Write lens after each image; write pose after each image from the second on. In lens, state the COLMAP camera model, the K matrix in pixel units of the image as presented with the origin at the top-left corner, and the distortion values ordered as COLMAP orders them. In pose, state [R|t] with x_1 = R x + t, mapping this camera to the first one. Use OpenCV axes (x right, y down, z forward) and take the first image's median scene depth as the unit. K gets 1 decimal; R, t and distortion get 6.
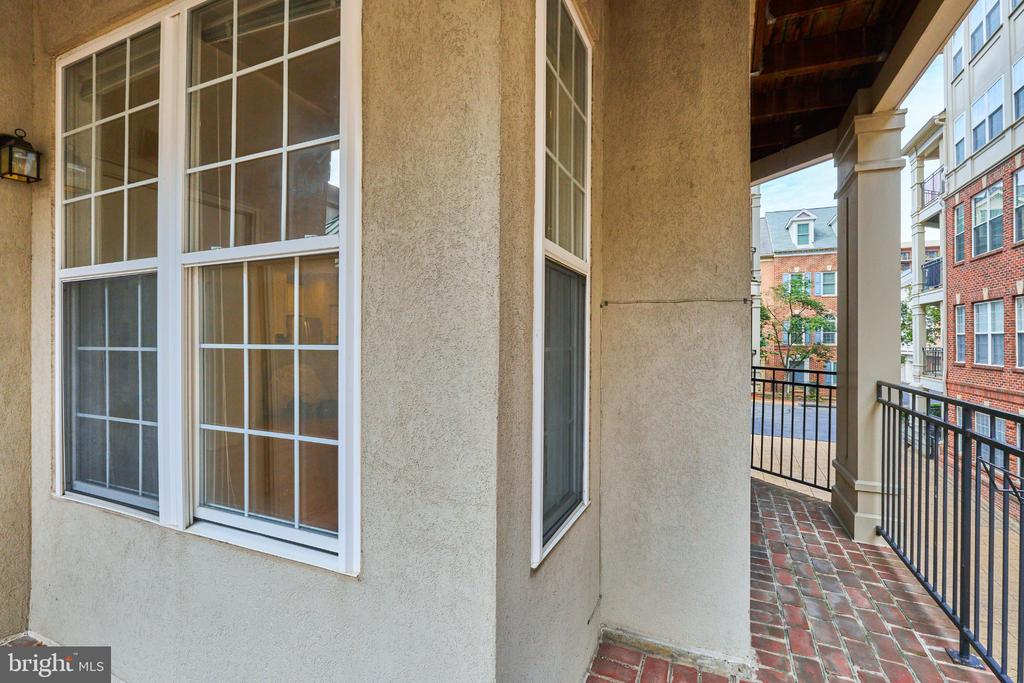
lens RADIAL K [[475.5, 0, 515.7], [0, 475.5, 338.8], [0, 0, 1]] dist [-0.017658, 0.004451]
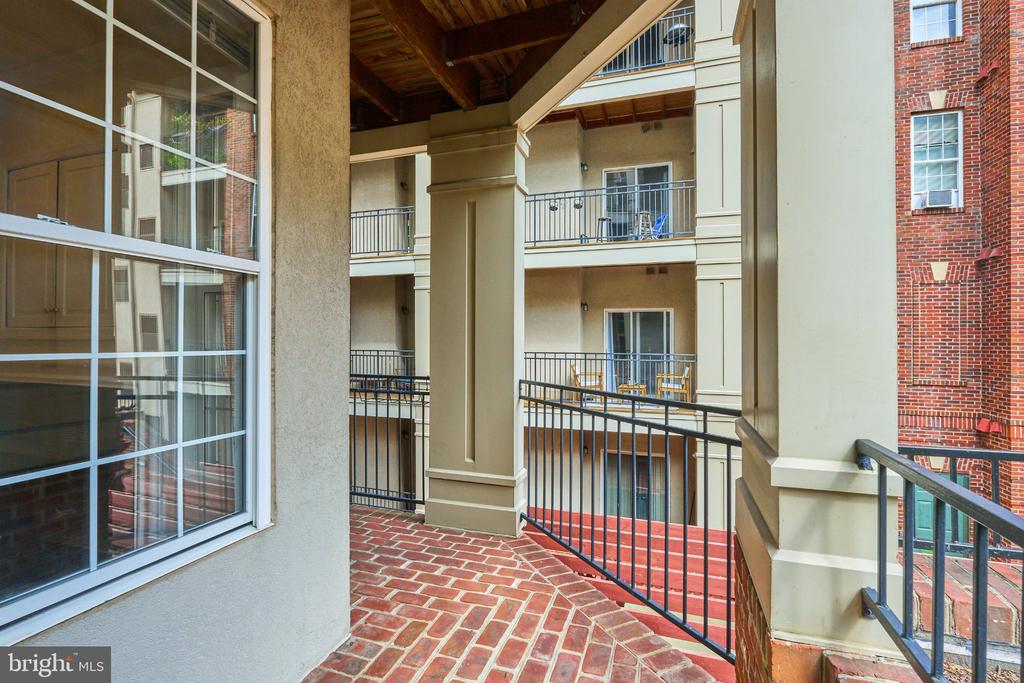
lens RADIAL K [[475.5, 0, 511.7], [0, 475.5, 341.4], [0, 0, 1]] dist [-0.017658, 0.004451]
pose [[-0.092951, -0.000156, 0.995671, -1.528955], [-0.000501, 1.000000, 0.000109, -0.009628], [-0.995671, -0.000488, -0.092951, 0.409256]]
